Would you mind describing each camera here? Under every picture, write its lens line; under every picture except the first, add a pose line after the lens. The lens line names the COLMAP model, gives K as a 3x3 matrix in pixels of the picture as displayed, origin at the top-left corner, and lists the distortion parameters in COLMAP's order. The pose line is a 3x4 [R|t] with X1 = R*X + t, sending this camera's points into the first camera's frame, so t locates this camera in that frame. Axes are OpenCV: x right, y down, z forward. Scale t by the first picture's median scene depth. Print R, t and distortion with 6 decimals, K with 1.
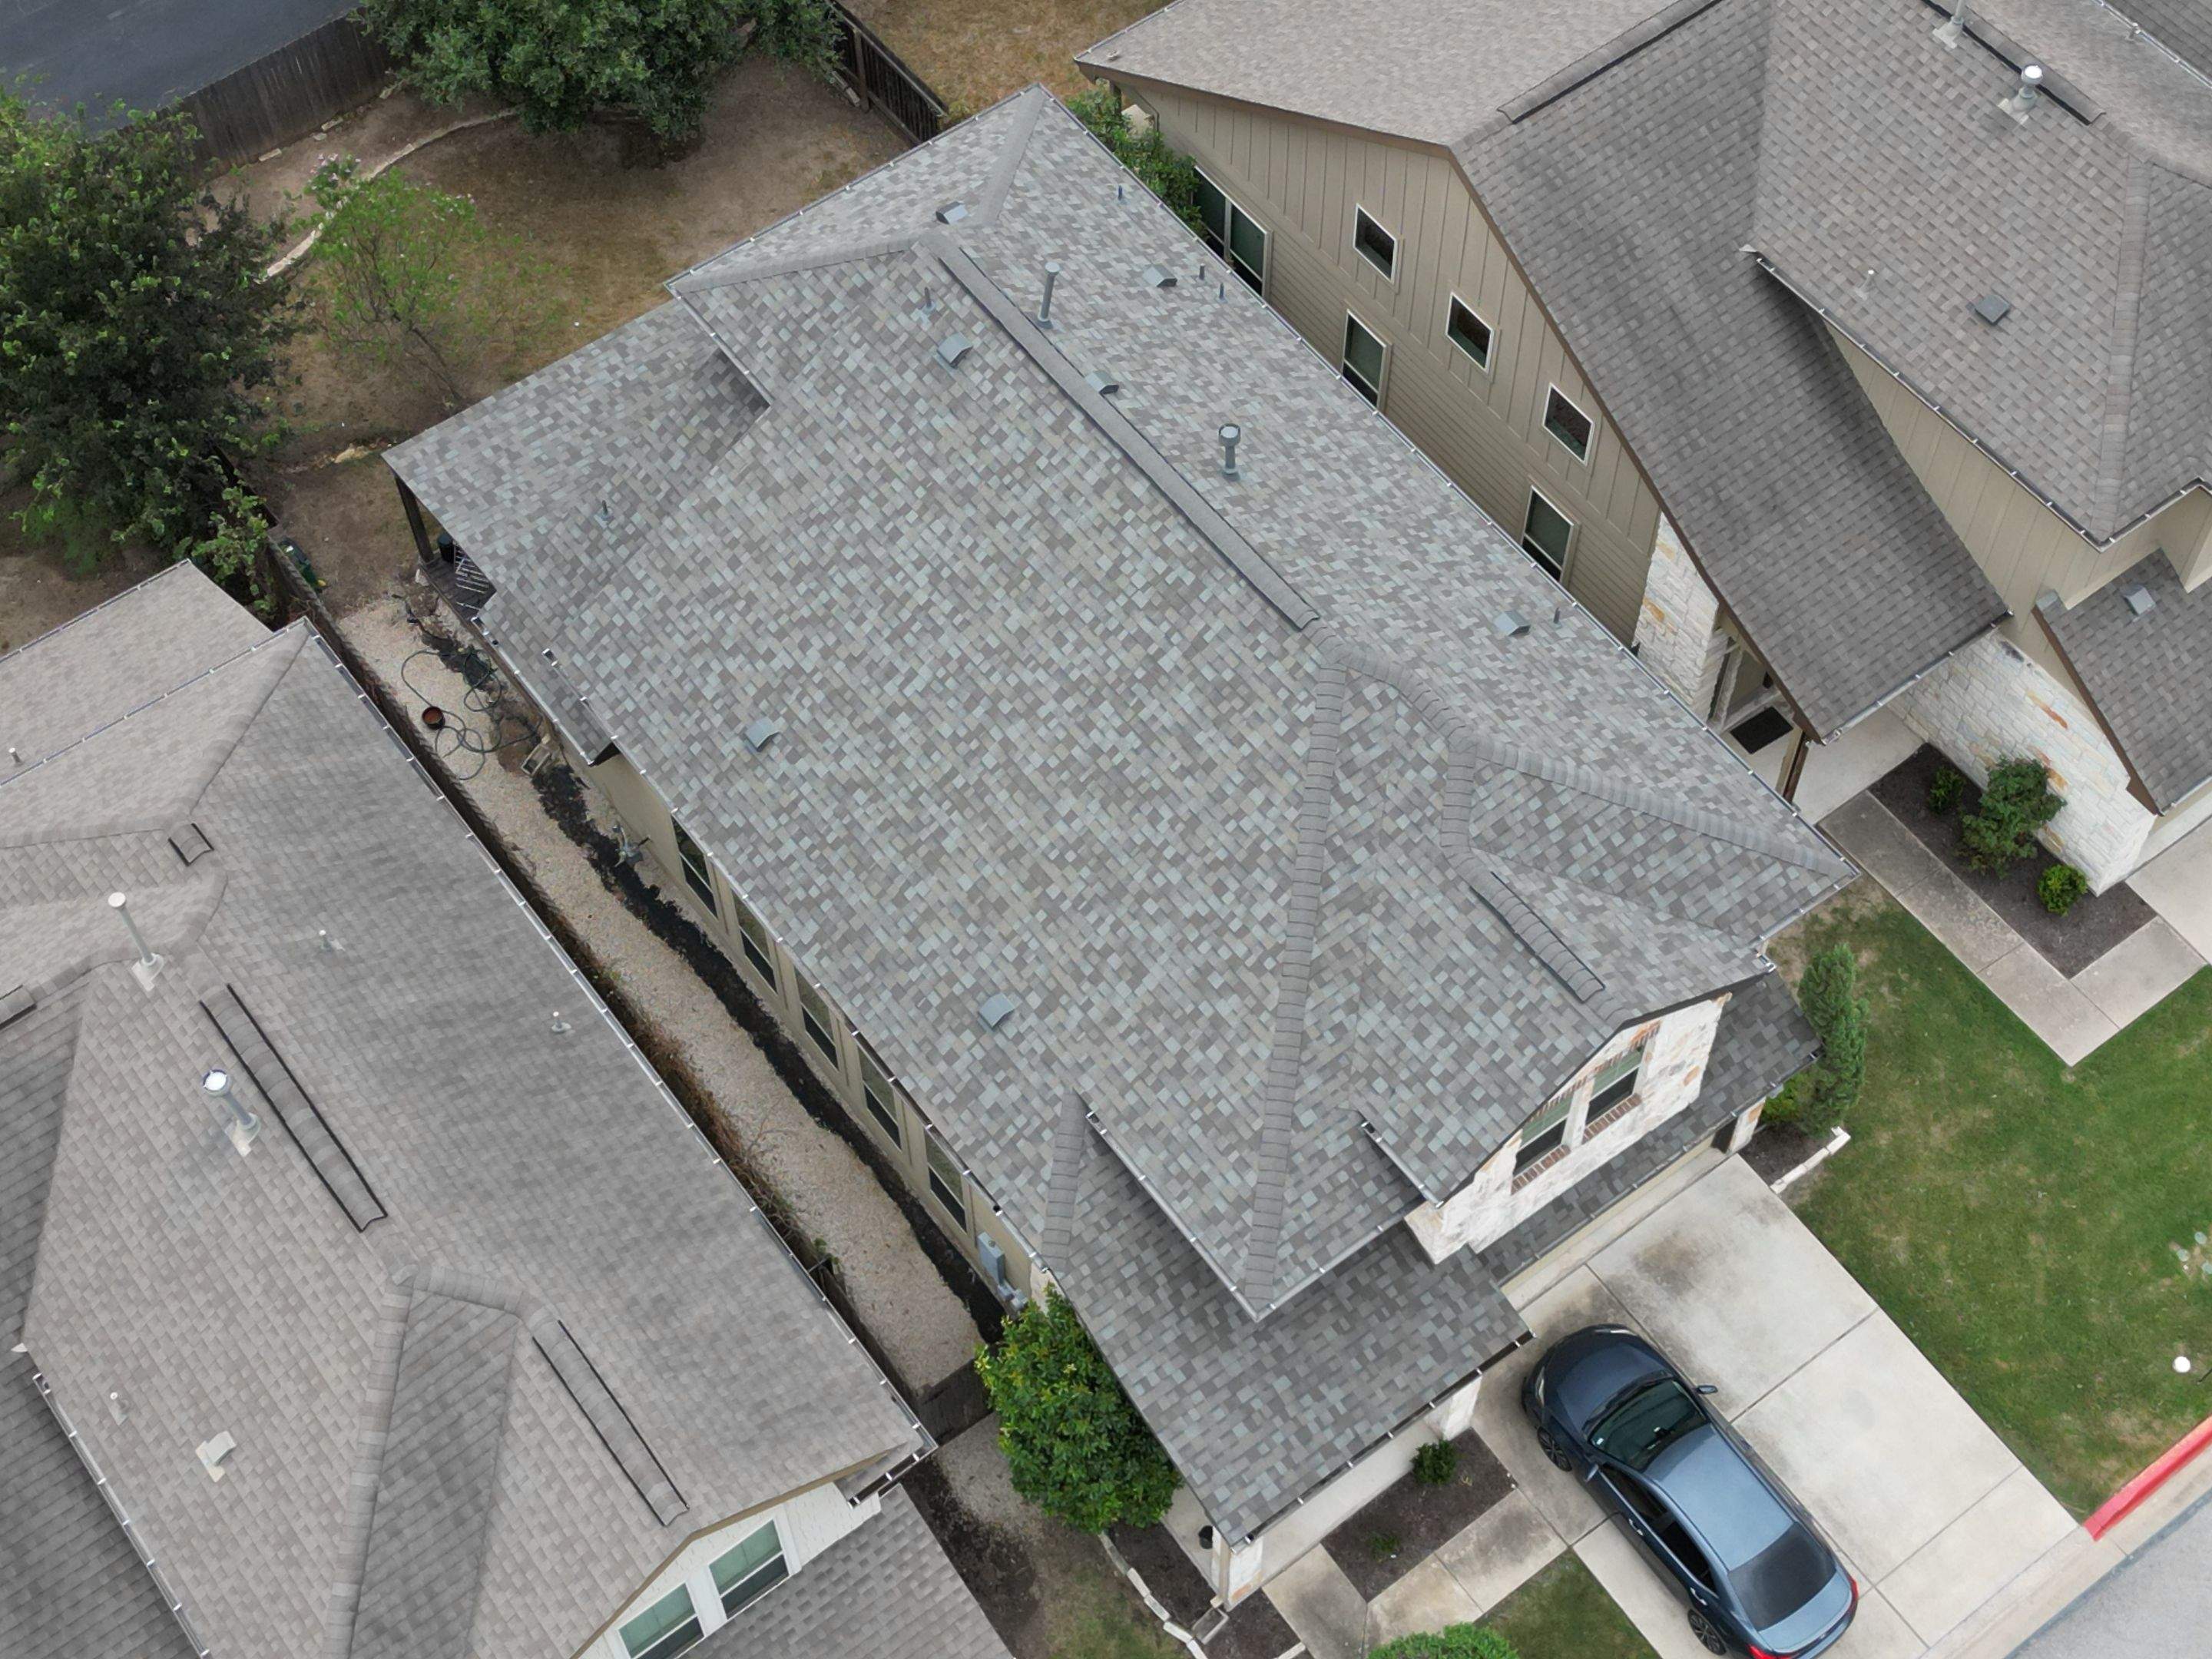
lens RADIAL K [[3083.0, 0, 1106.1], [0, 3083.0, 831.8], [0, 0, 1]] dist [0.113012, 0.000000]
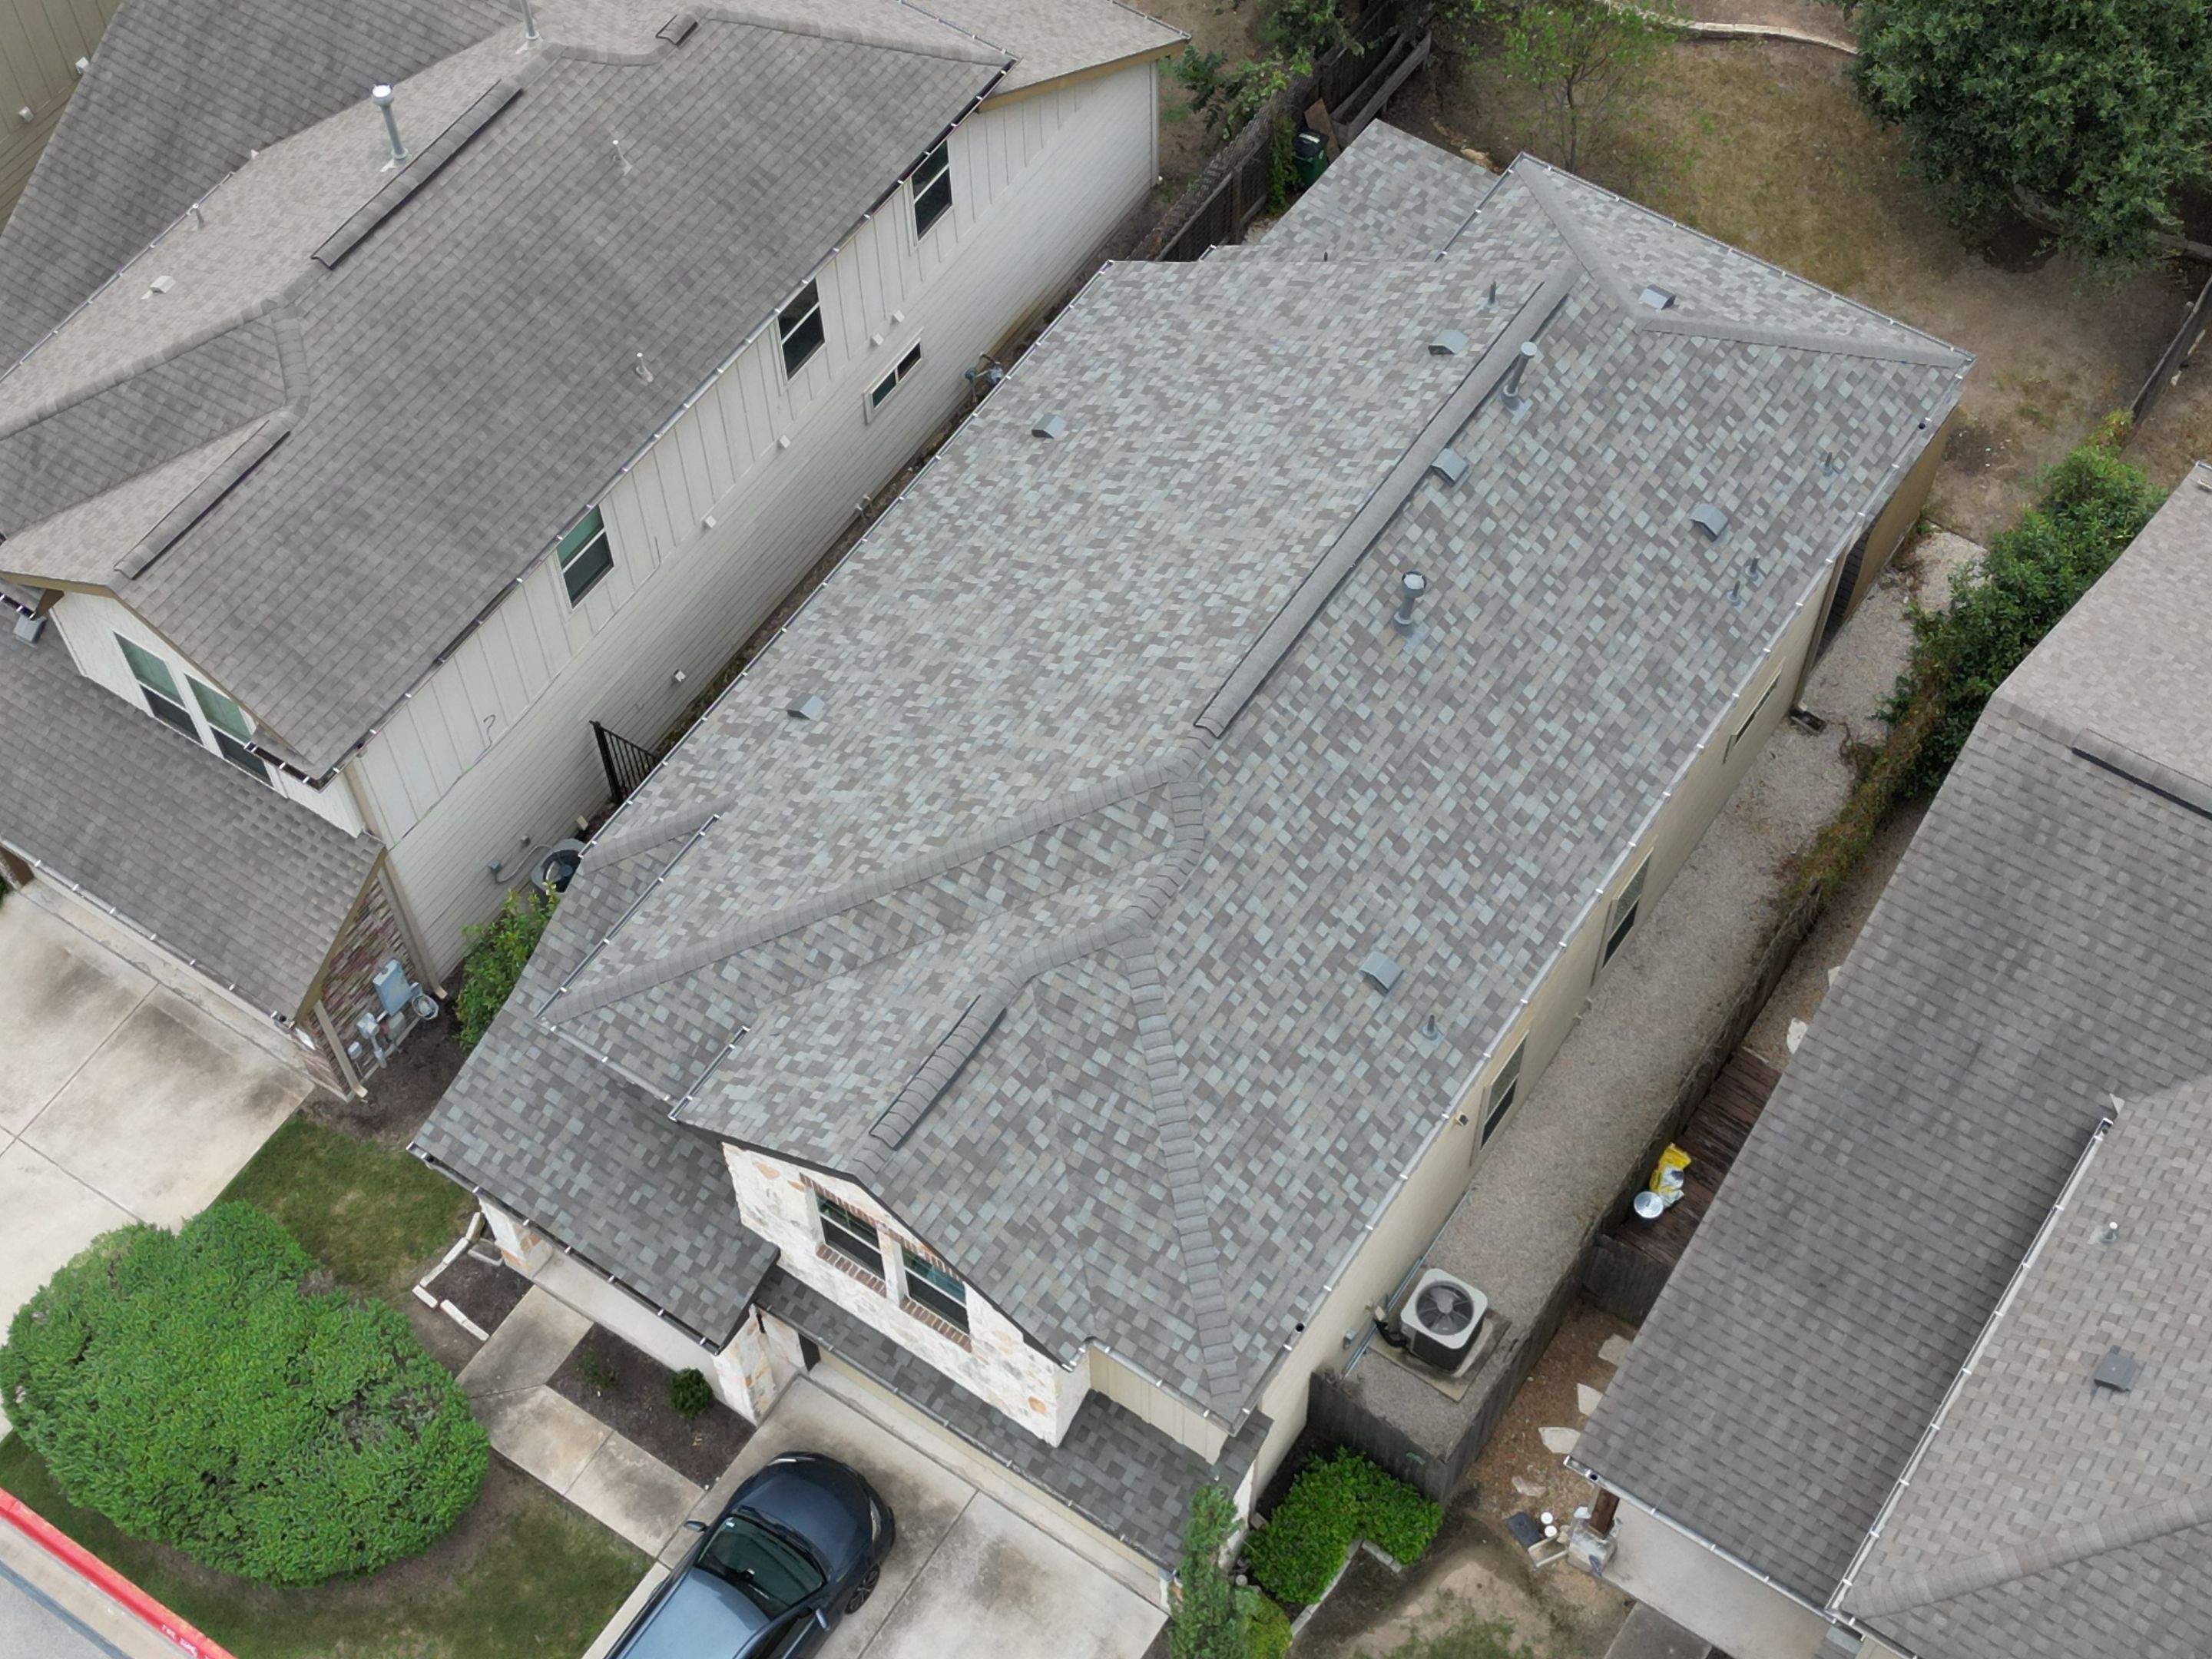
lens RADIAL K [[3083.0, 0, 1098.2], [0, 3083.0, 840.5], [0, 0, 1]] dist [0.113012, 0.000000]
pose [[0.328605, 0.801178, -0.500133, 0.499582], [-0.788780, 0.524052, 0.321240, -0.296206], [0.519466, 0.288934, 0.804159, 0.259942]]
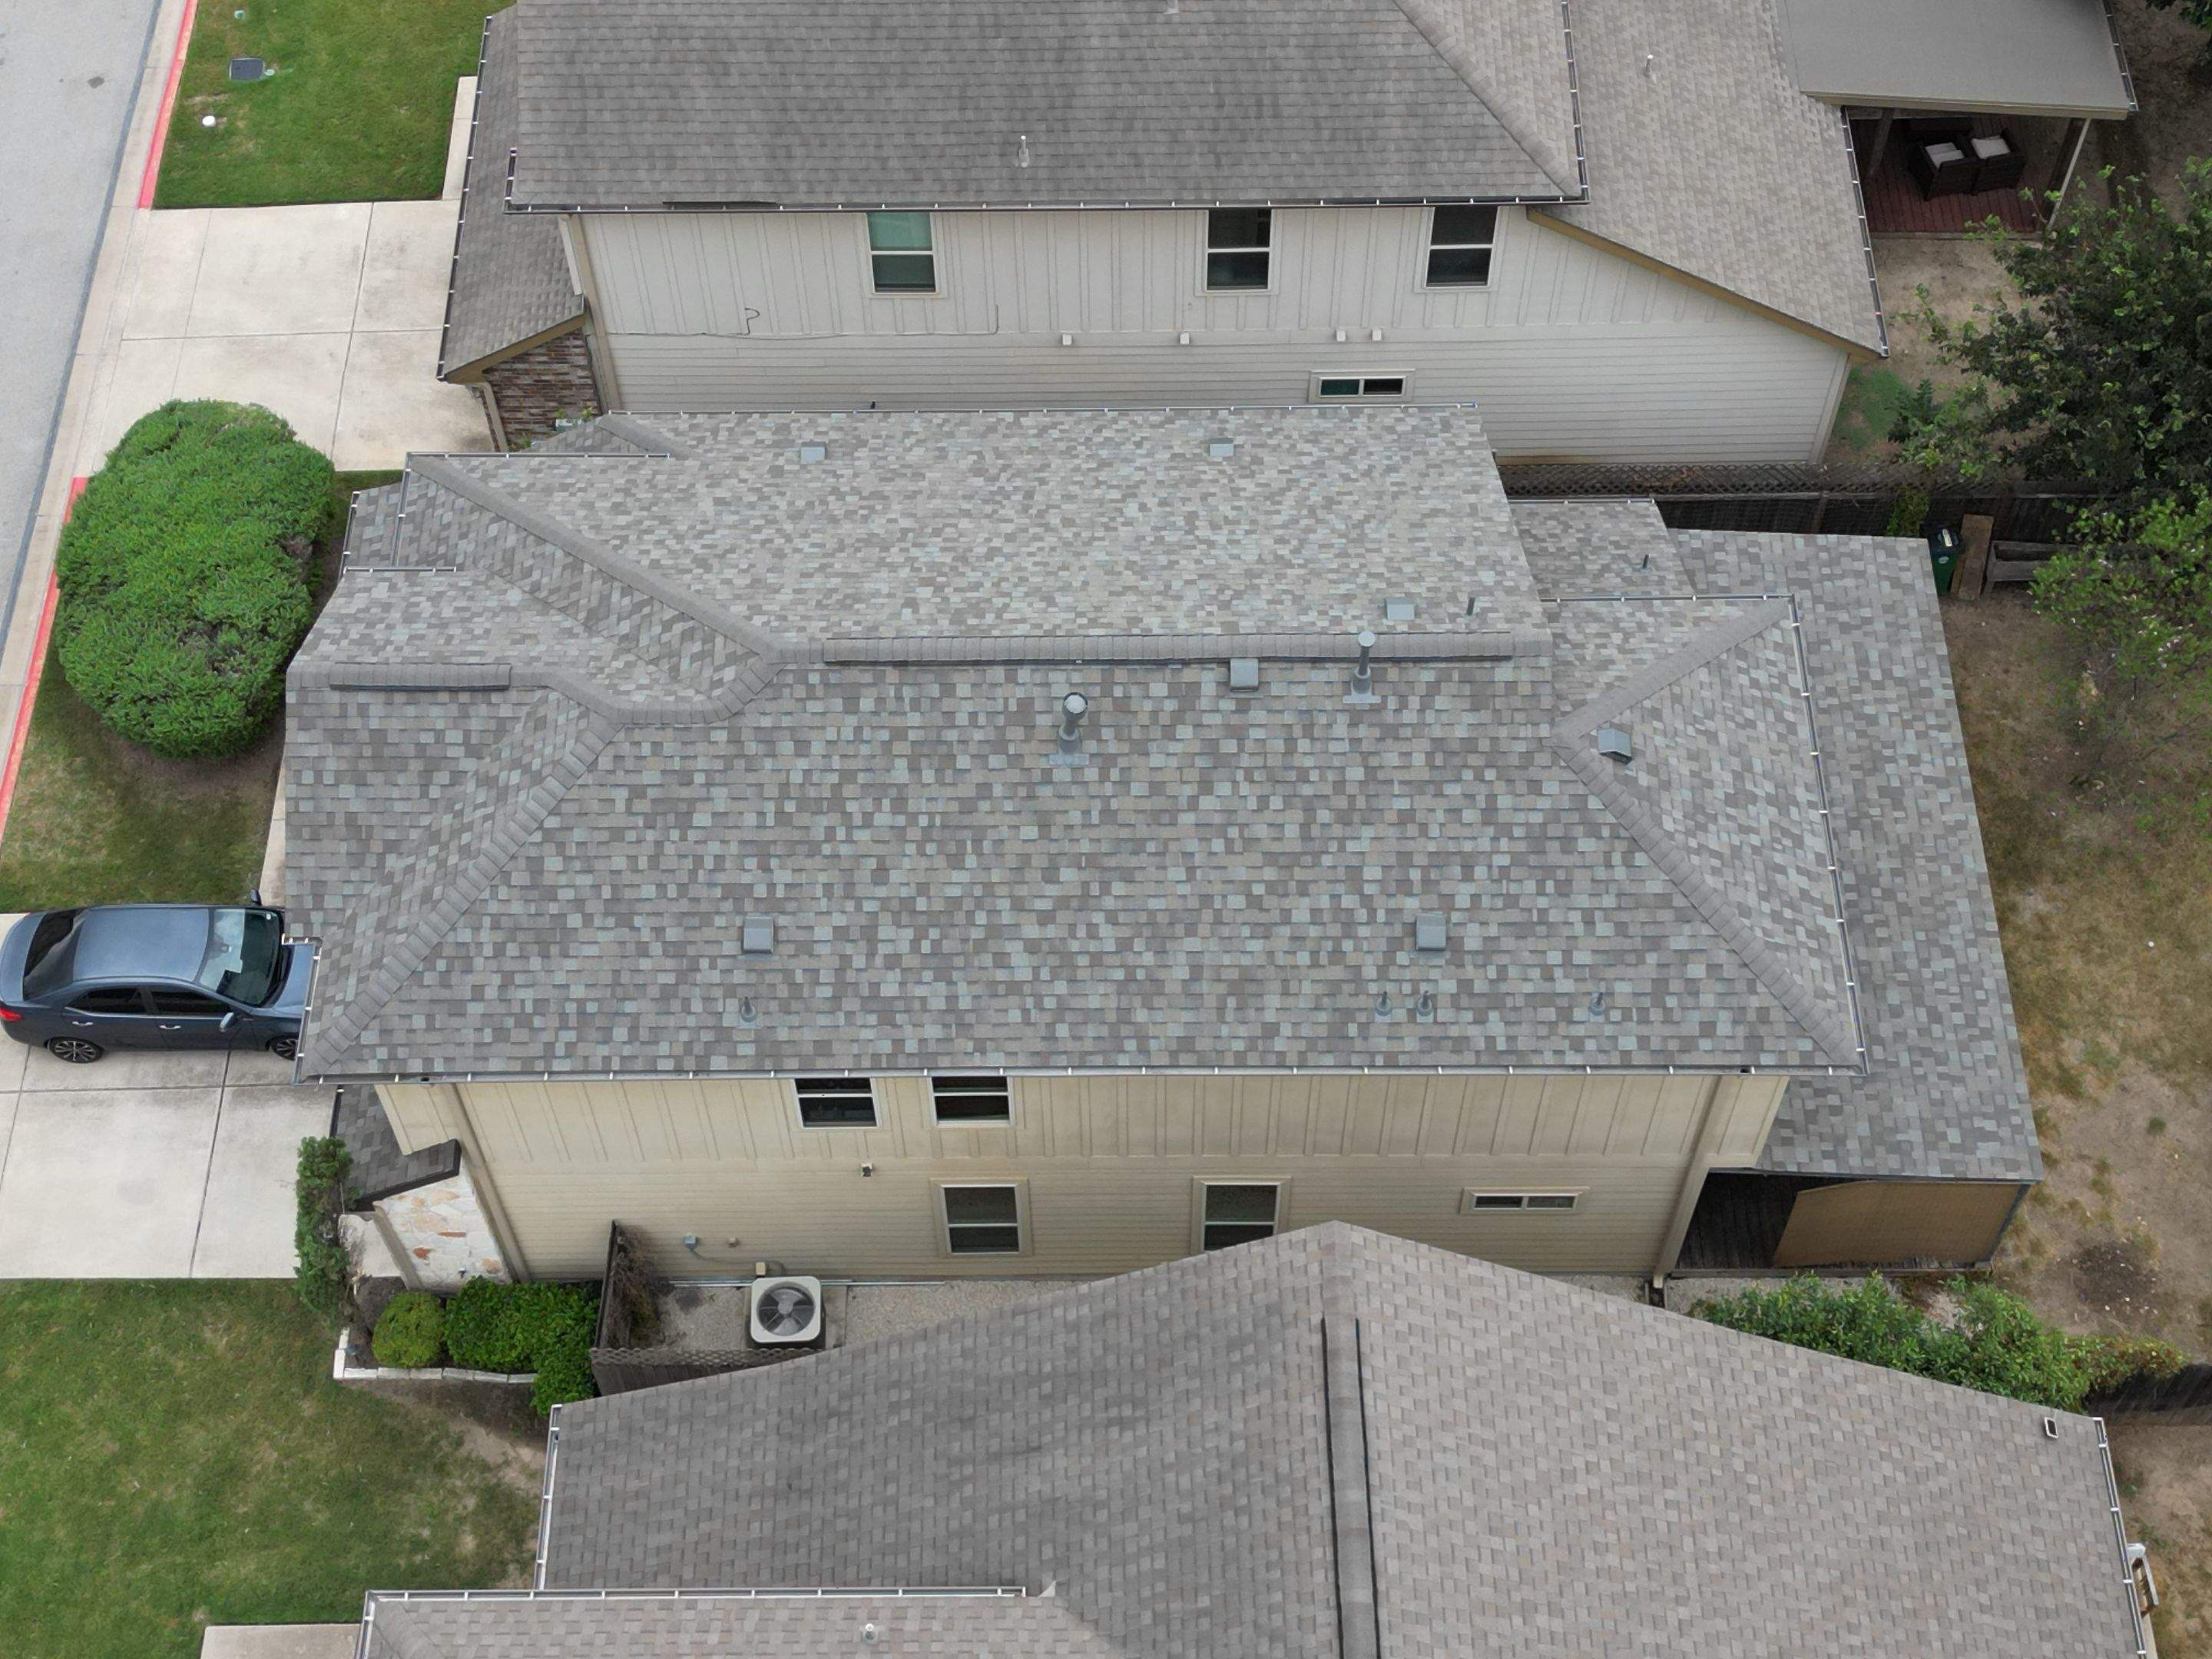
lens RADIAL K [[3083.0, 0, 1097.5], [0, 3083.0, 830.4], [0, 0, 1]] dist [0.113012, 0.000000]
pose [[-0.597651, 0.684692, -0.417145, 0.411852], [-0.666189, -0.134598, 0.733536, -0.755277], [0.446100, 0.716296, 0.536577, 0.552817]]
